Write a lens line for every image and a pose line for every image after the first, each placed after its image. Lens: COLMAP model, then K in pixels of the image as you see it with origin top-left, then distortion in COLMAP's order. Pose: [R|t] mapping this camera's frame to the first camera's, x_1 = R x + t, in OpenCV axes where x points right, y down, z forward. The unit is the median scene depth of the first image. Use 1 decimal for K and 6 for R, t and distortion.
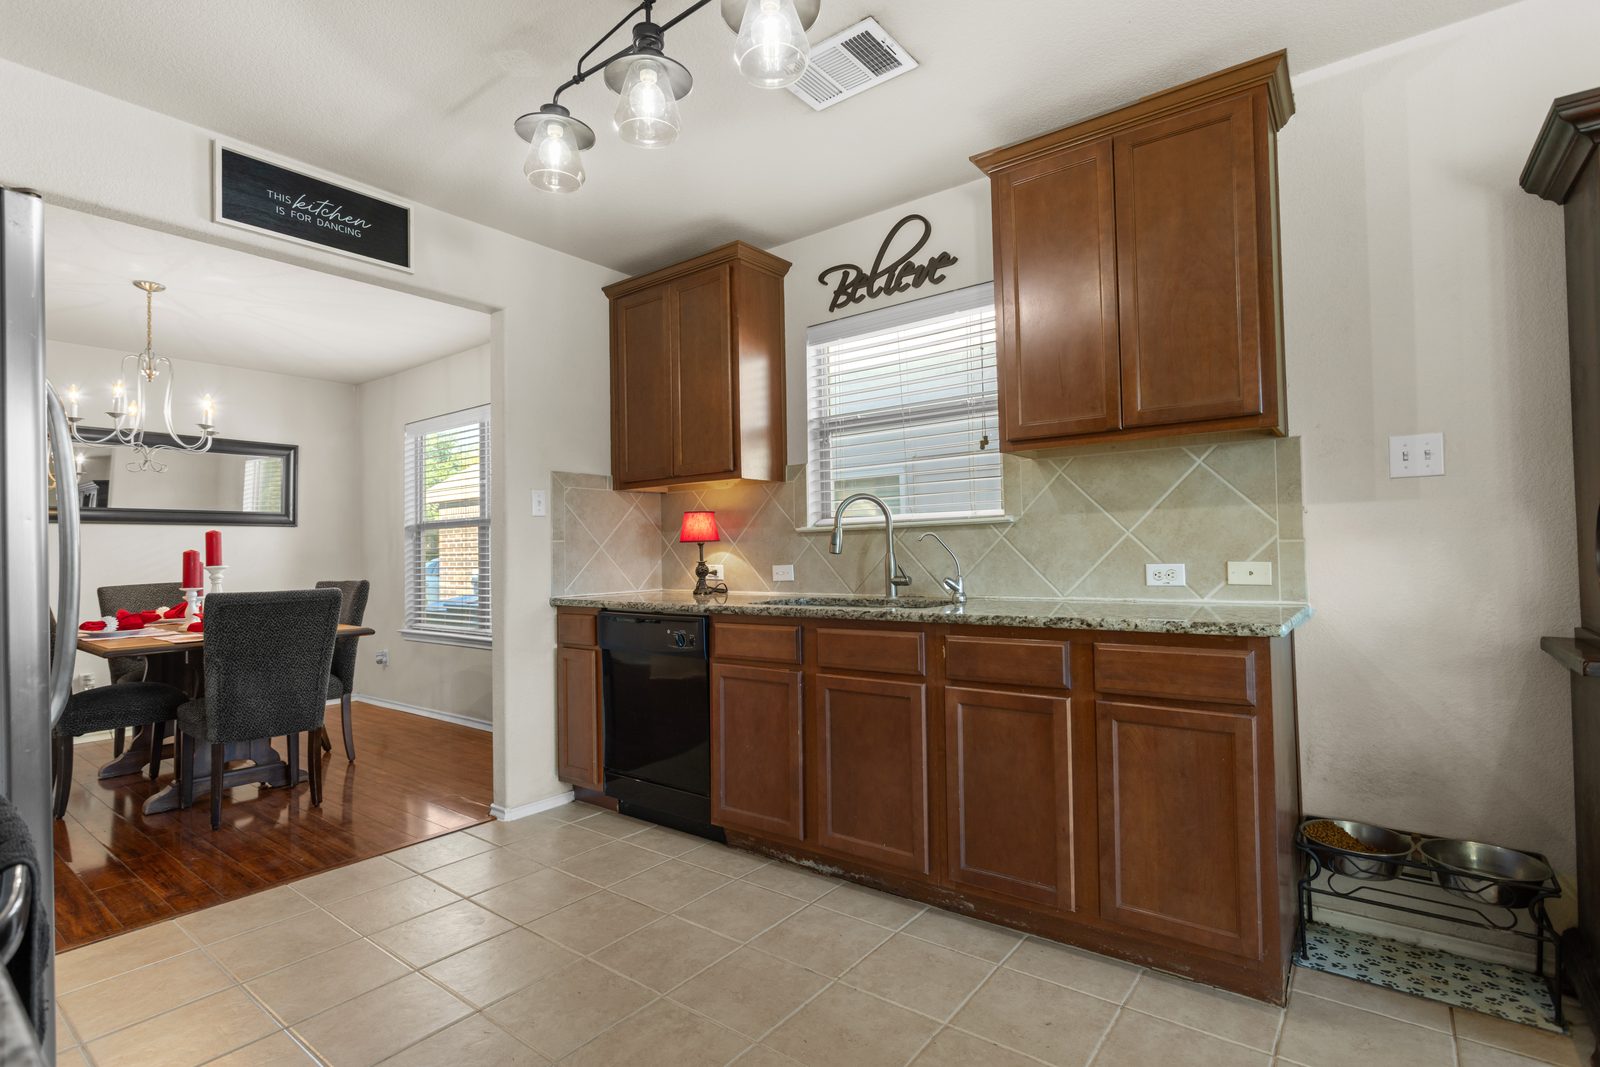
lens RADIAL K [[757.4, 0, 794.3], [0, 757.4, 534.4], [0, 0, 1]] dist [0.004489, 0.002041]
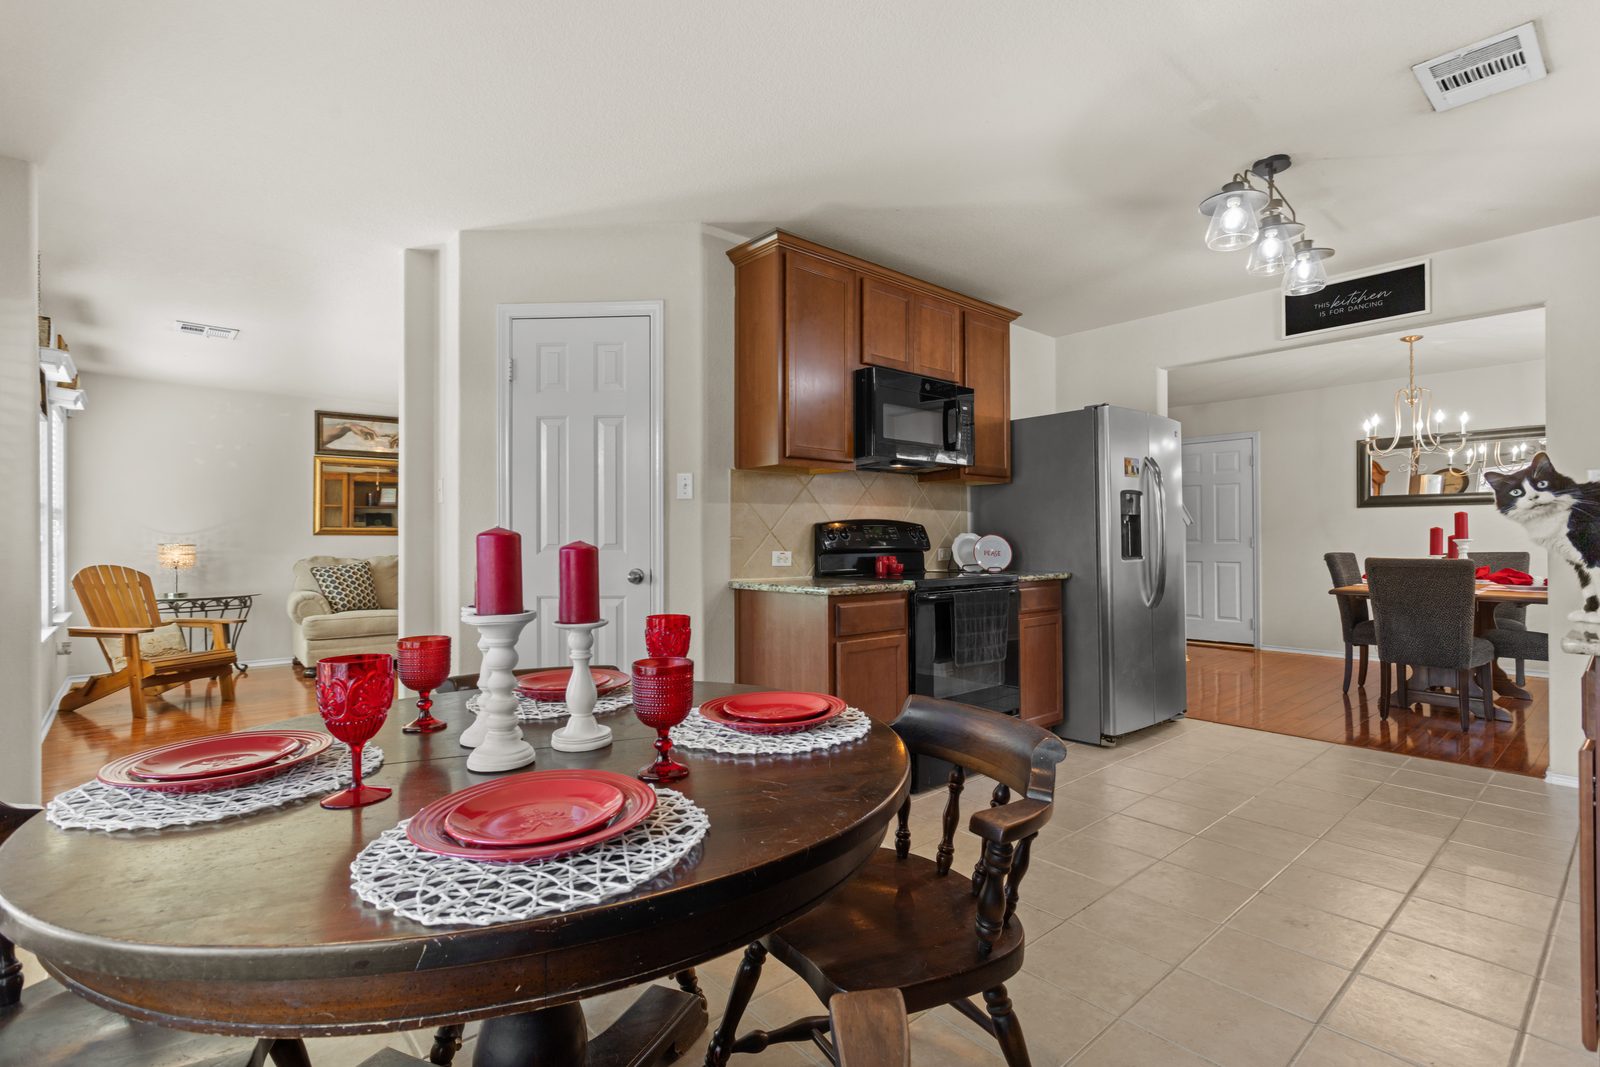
lens RADIAL K [[757.4, 0, 790.1], [0, 757.4, 531.1], [0, 0, 1]] dist [0.004489, 0.002041]
pose [[-0.192185, 0.012990, -0.981273, 0.875441], [0.025688, 0.999636, 0.008202, -0.014055], [0.981022, -0.023631, -0.192449, 0.168844]]
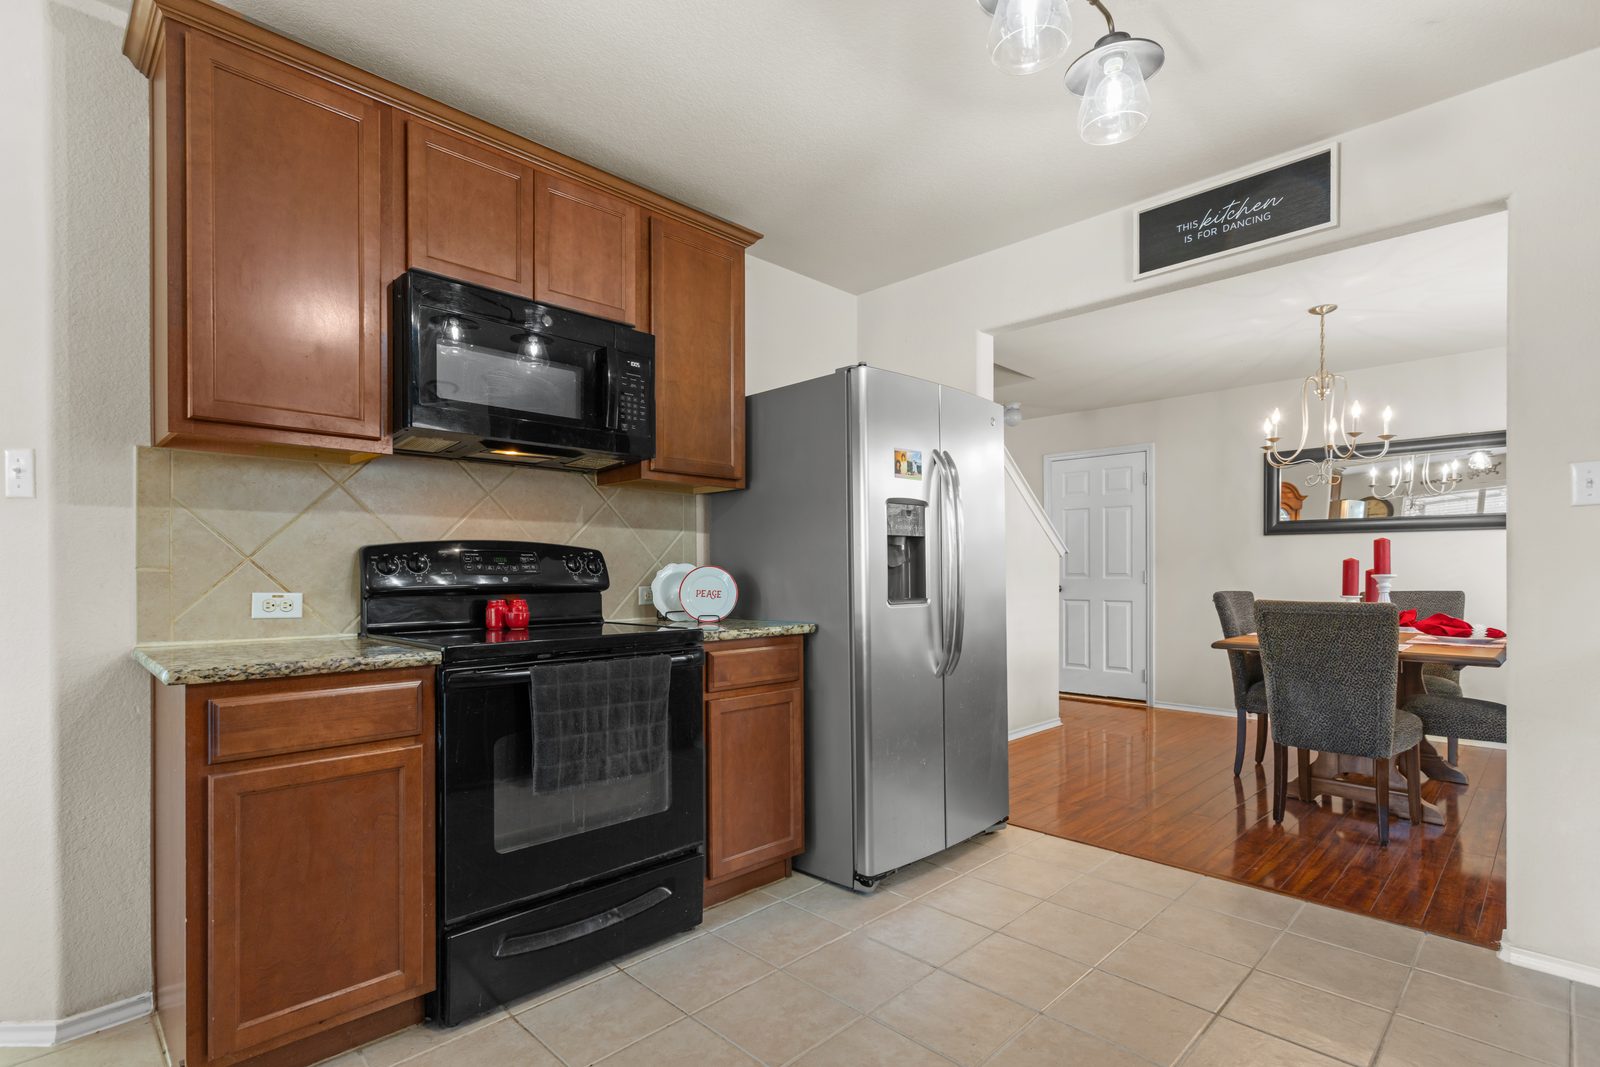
lens RADIAL K [[757.4, 0, 799.9], [0, 757.4, 569.5], [0, 0, 1]] dist [0.004489, 0.002041]
pose [[-0.128795, 0.020035, -0.991469, 0.362906], [0.021149, 0.999624, 0.017452, 0.003242], [0.991446, -0.018721, -0.129171, 0.476522]]
